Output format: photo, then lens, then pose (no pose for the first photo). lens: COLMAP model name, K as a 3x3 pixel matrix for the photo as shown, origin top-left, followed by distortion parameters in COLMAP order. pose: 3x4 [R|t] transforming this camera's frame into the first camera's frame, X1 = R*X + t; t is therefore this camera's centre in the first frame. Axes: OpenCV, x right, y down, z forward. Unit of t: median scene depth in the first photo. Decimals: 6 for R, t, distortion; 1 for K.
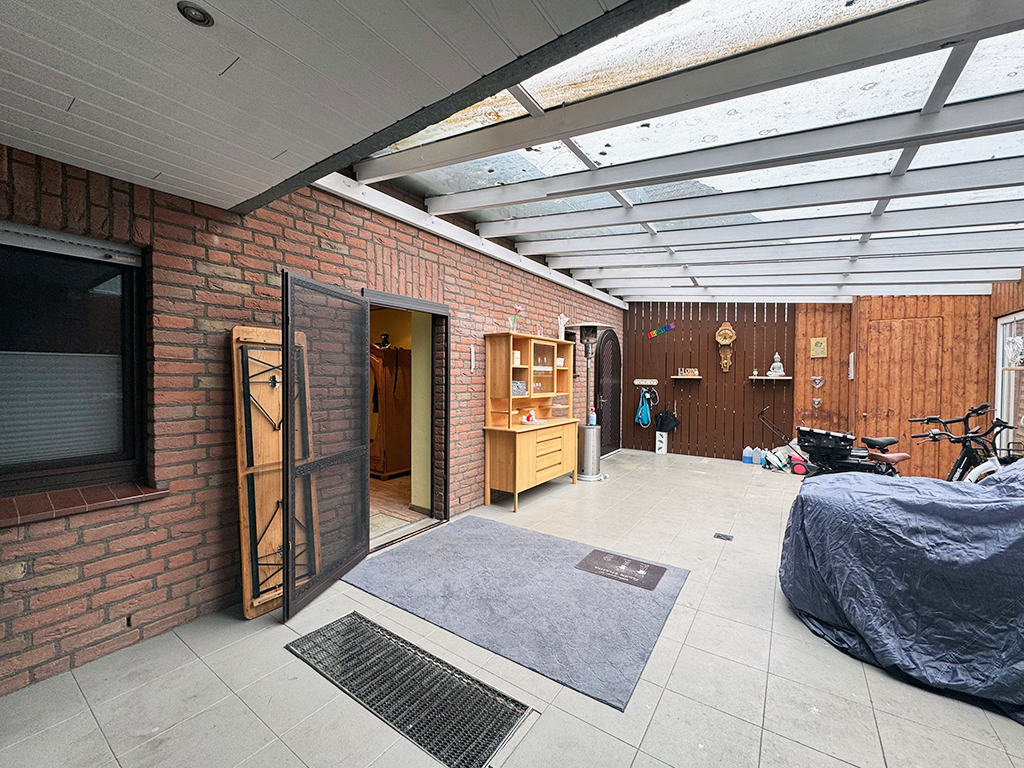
lens RADIAL K [[410.8, 0, 512.0], [0, 410.8, 383.2], [0, 0, 1]] dist [-0.001893, -0.000255]
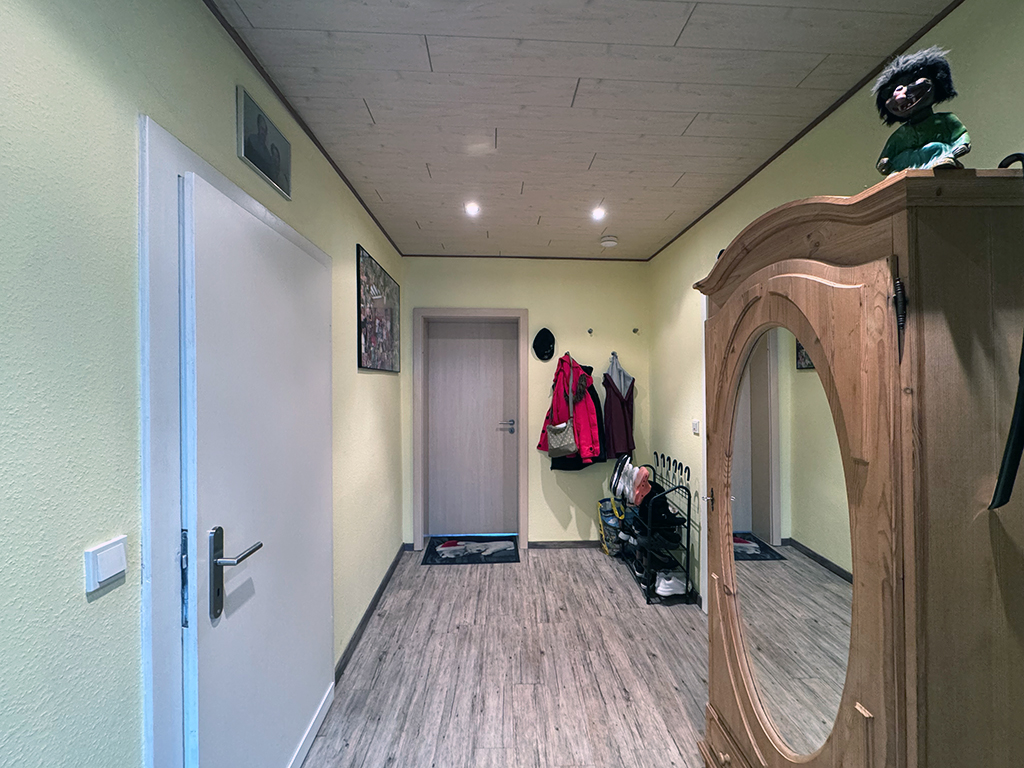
lens RADIAL K [[410.8, 0, 513.3], [0, 410.8, 381.4], [0, 0, 1]] dist [-0.001893, -0.000255]
pose [[0.600176, -0.011717, -0.799782, -0.278733], [-0.004936, 0.999819, -0.018351, -0.014369], [0.799853, 0.014962, 0.600009, 0.803697]]
